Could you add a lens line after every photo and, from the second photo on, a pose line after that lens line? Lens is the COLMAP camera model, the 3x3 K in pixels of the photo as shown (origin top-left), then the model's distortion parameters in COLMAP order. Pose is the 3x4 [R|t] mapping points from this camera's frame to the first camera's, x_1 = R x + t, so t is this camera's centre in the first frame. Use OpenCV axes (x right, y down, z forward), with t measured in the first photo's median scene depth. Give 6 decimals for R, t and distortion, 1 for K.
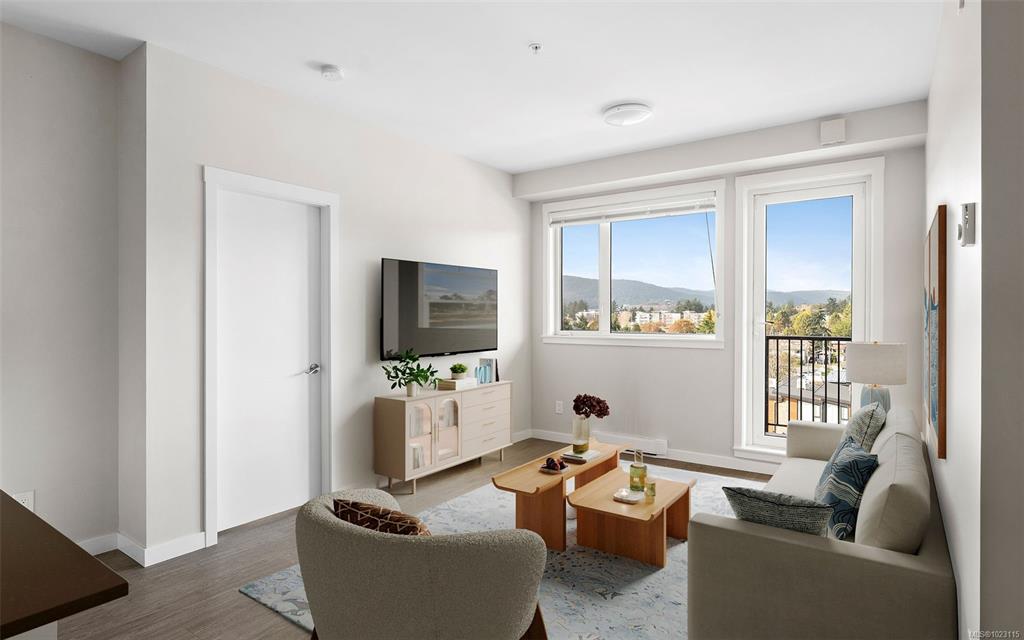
lens RADIAL K [[537.8, 0, 506.7], [0, 537.8, 318.2], [0, 0, 1]] dist [-0.000636, -0.004348]
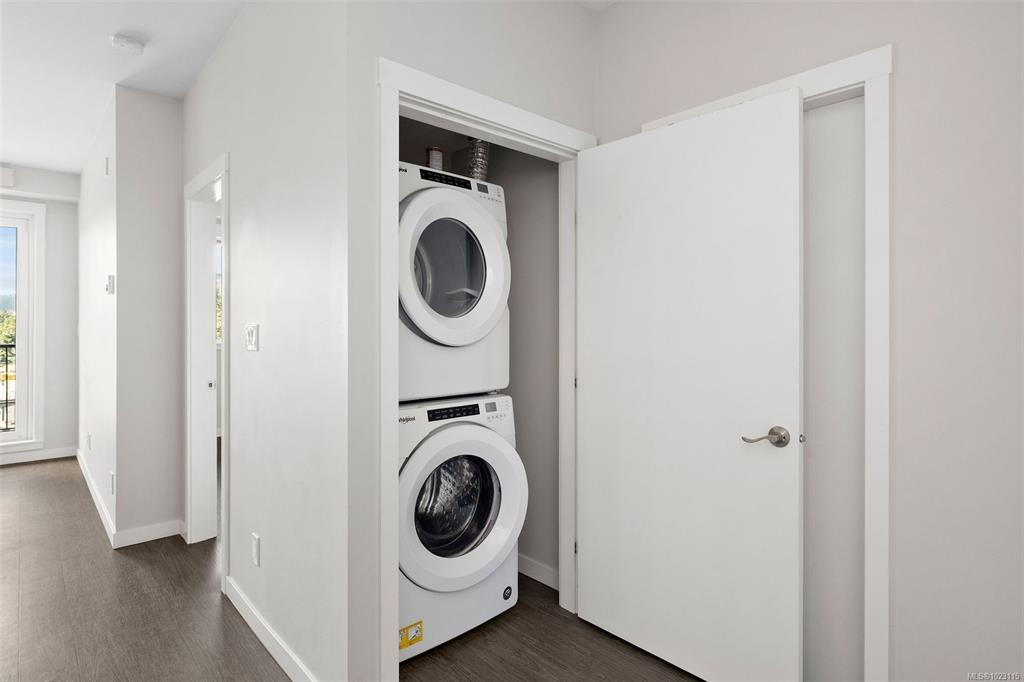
lens RADIAL K [[526.2, 0, 540.8], [0, 526.2, 334.6], [0, 0, 1]] dist [-0.014310, 0.000096]
pose [[0.163127, -0.016003, 0.986475, -0.311139], [0.001243, 0.999871, 0.016015, -0.001003], [-0.986604, -0.001387, 0.163125, -0.351737]]
